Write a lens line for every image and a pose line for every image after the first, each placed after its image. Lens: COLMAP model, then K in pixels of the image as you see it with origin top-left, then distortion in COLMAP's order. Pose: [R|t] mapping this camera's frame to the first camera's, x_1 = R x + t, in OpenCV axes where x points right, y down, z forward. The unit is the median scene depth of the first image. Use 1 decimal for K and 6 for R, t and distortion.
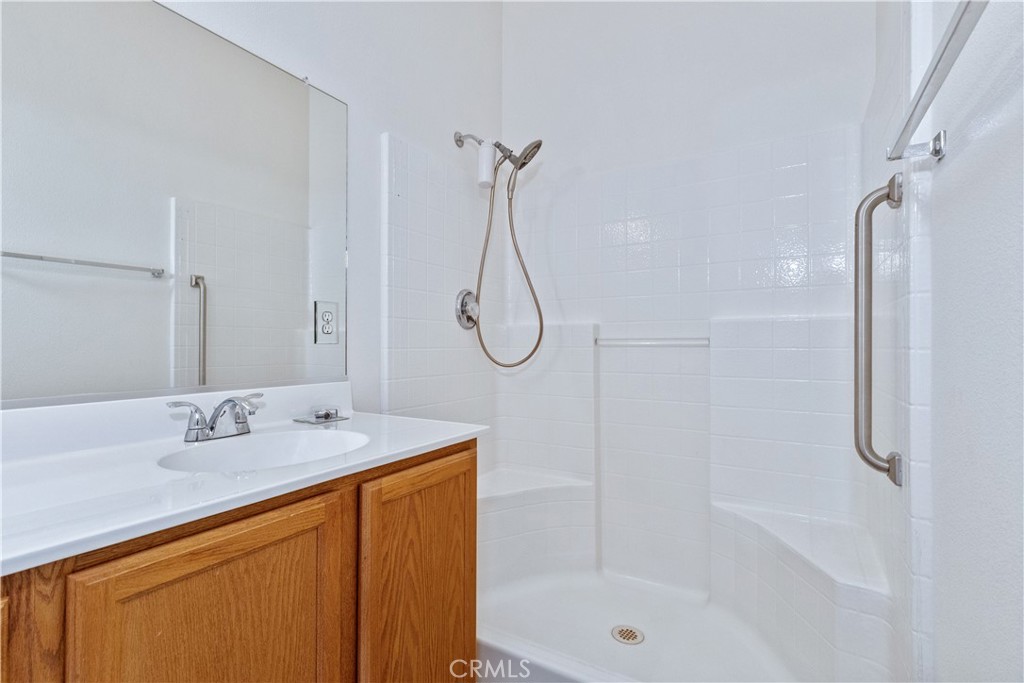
lens RADIAL K [[486.7, 0, 471.6], [0, 486.7, 338.5], [0, 0, 1]] dist [0.003497, -0.000332]
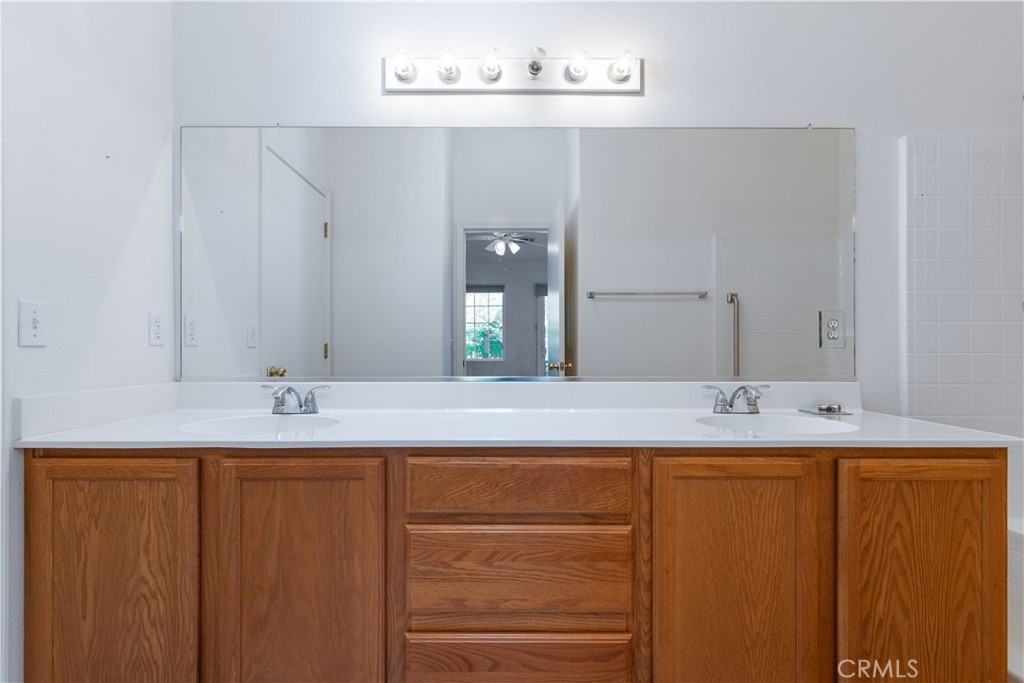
lens RADIAL K [[458.2, 0, 515.1], [0, 458.2, 343.6], [0, 0, 1]] dist [0.004416, 0.000293]
pose [[0.560487, -0.007630, -0.828128, 0.267737], [0.008228, 0.999960, -0.003644, -0.001819], [0.828123, -0.004771, 0.560527, -0.332353]]
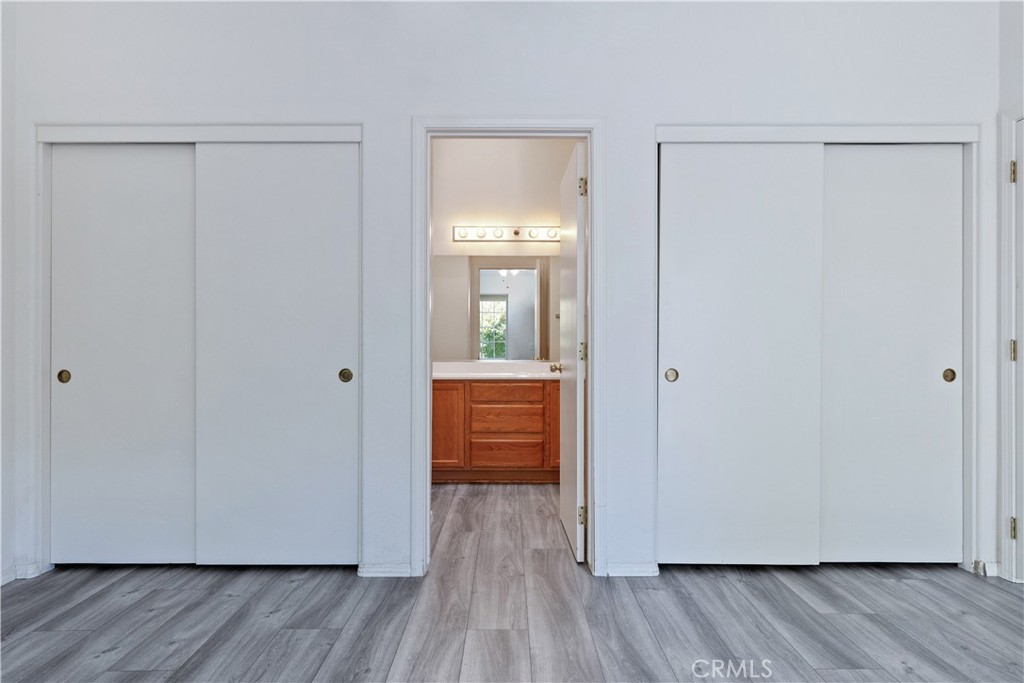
lens RADIAL K [[585.0, 0, 512.0], [0, 585.0, 341.5], [0, 0, 1]] dist [-0.000018, -0.000007]
pose [[0.543389, -0.006545, -0.839455, 3.005260], [0.004628, 0.999978, -0.004801, -0.022916], [0.839468, -0.001276, 0.543407, -2.027167]]
